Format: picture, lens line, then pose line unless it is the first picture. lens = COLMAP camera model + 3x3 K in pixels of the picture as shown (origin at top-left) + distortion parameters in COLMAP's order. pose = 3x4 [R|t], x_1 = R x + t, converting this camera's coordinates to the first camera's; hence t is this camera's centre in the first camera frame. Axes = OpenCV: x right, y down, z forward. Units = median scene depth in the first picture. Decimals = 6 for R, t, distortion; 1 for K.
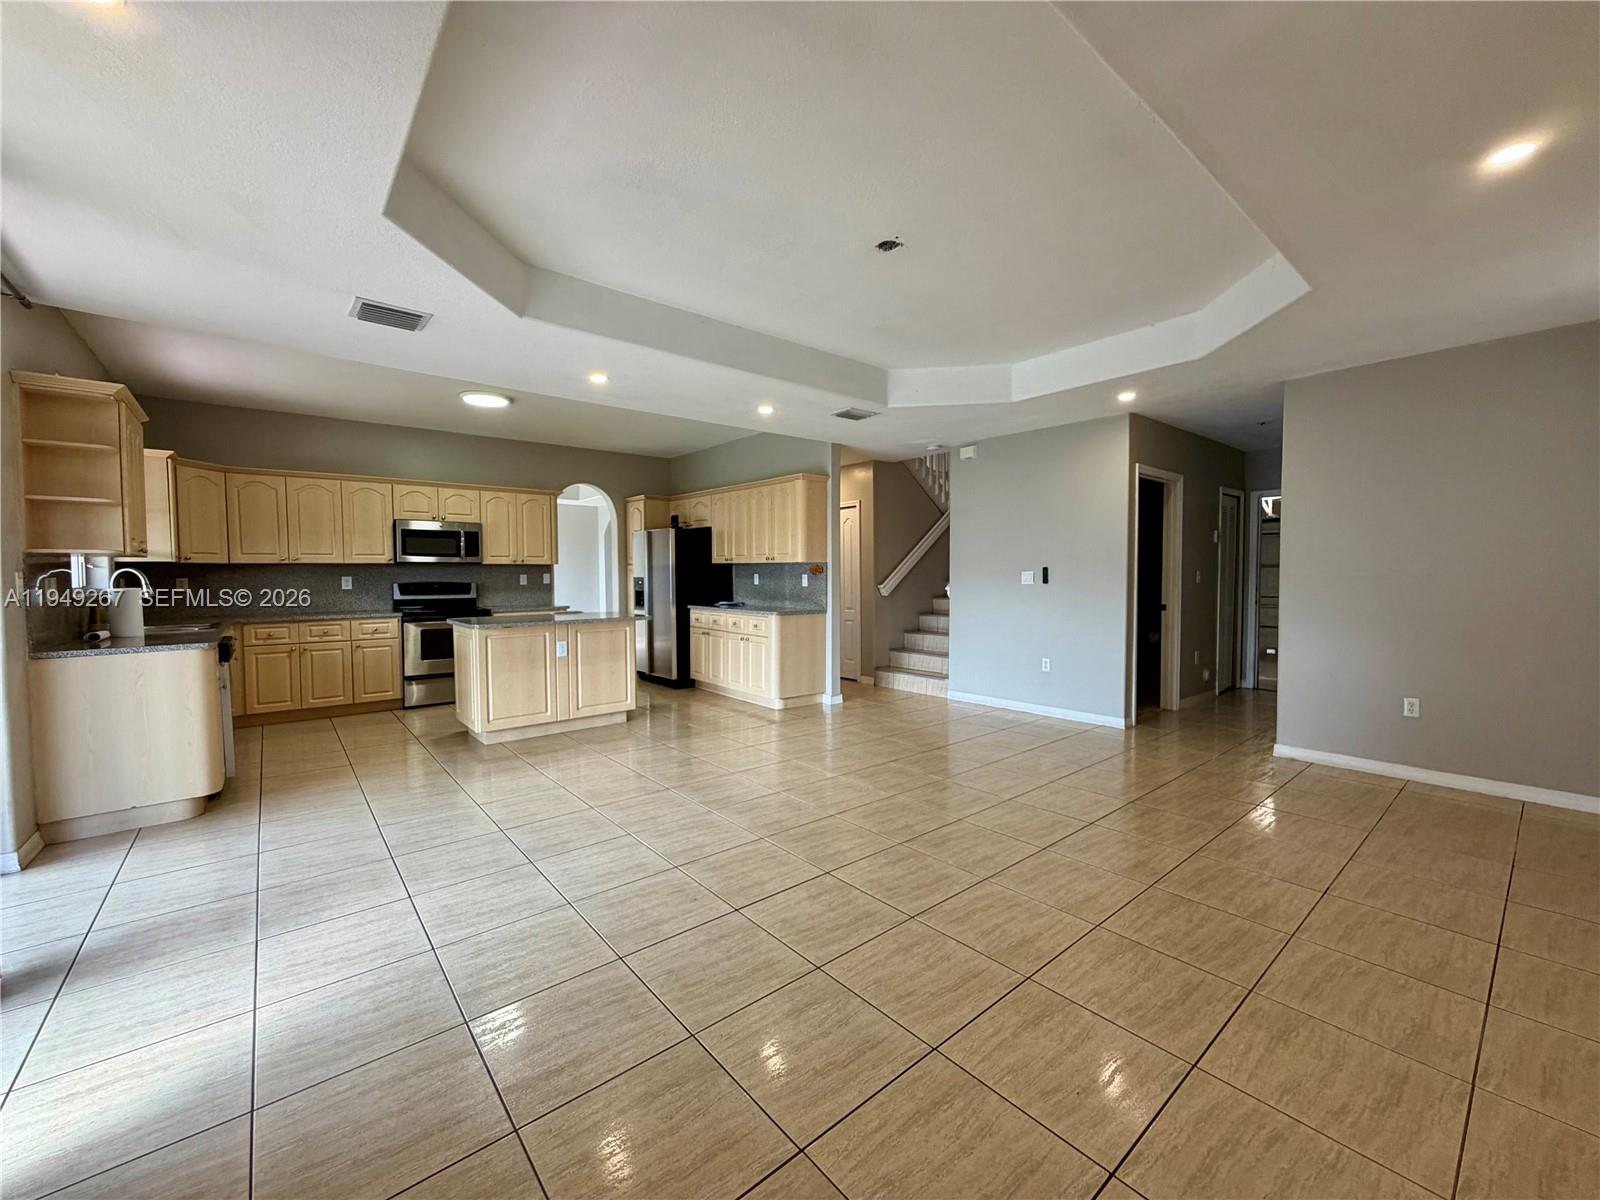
lens RADIAL K [[640.2, 0, 895.3], [0, 640.2, 602.1], [0, 0, 1]] dist [-0.010872, 0.000172]
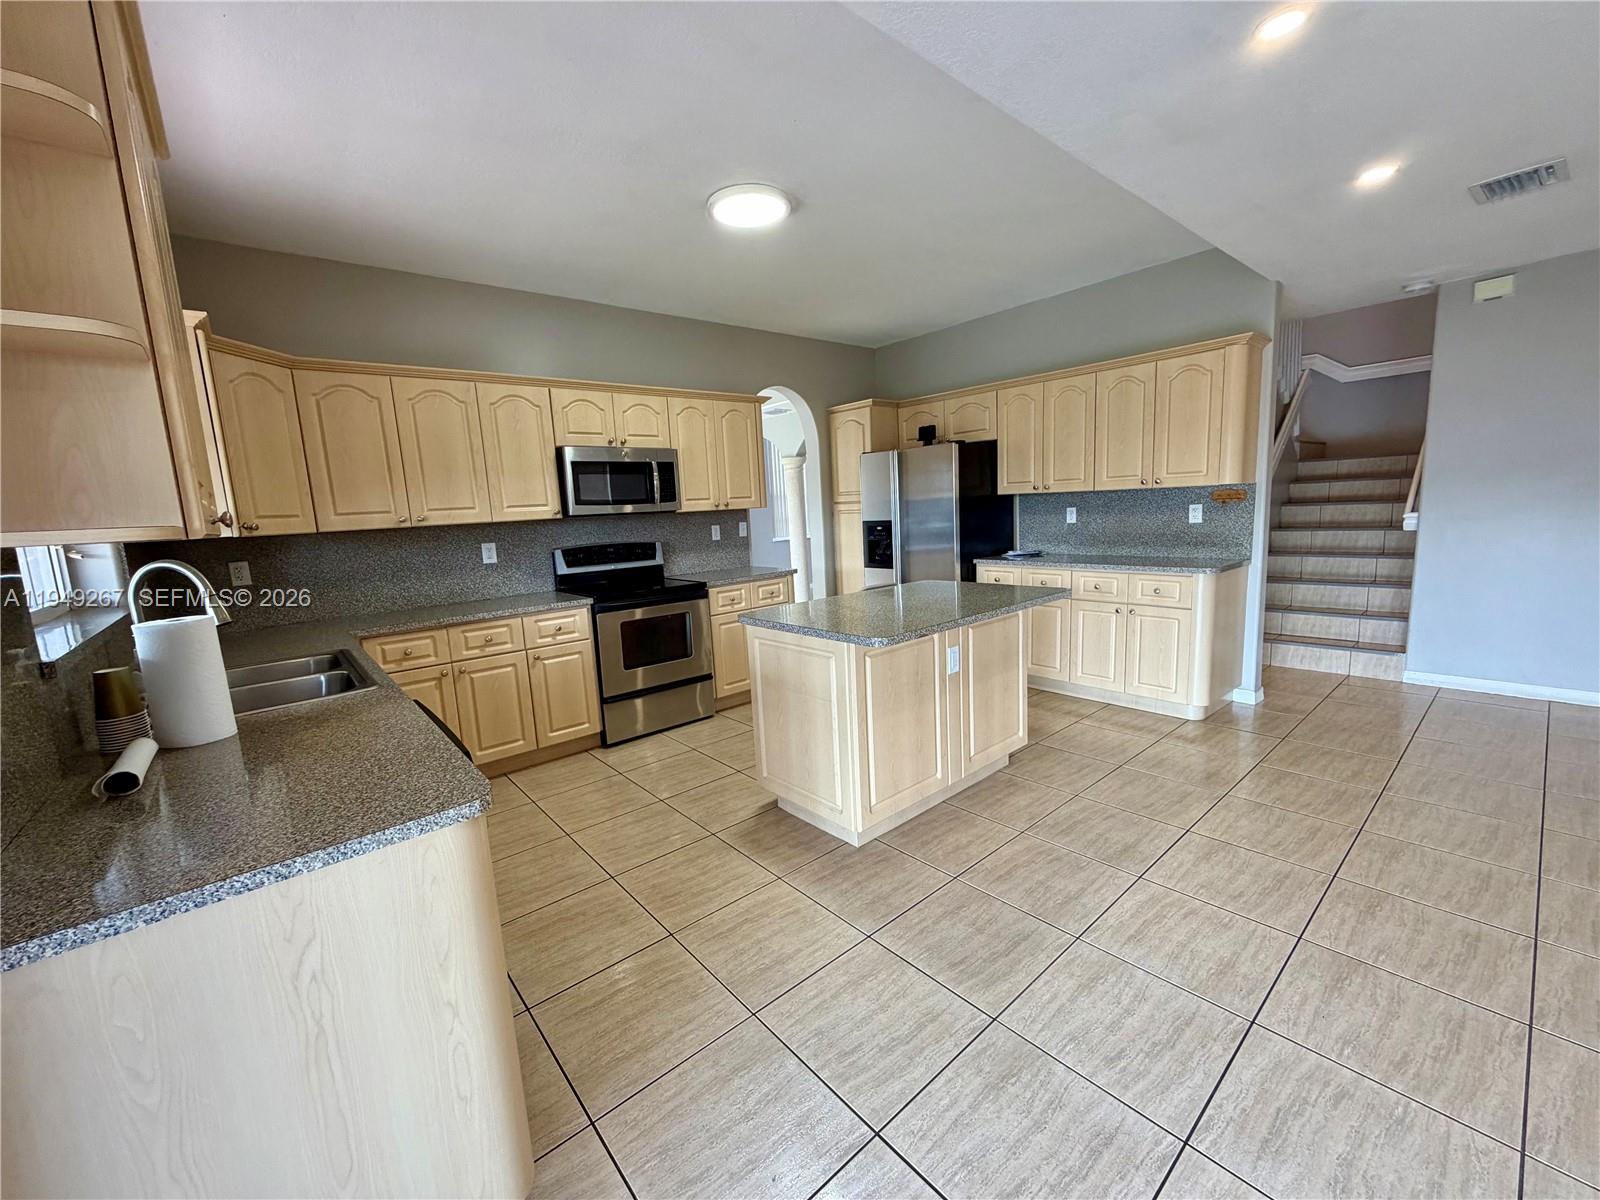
lens RADIAL K [[646.4, 0, 799.5], [0, 646.4, 582.1], [0, 0, 1]] dist [-0.017955, -0.000202]
pose [[0.996191, -0.045118, -0.074617, -0.132591], [0.049887, 0.996745, 0.063335, -0.006868], [0.071517, -0.066816, 0.995199, 0.098220]]
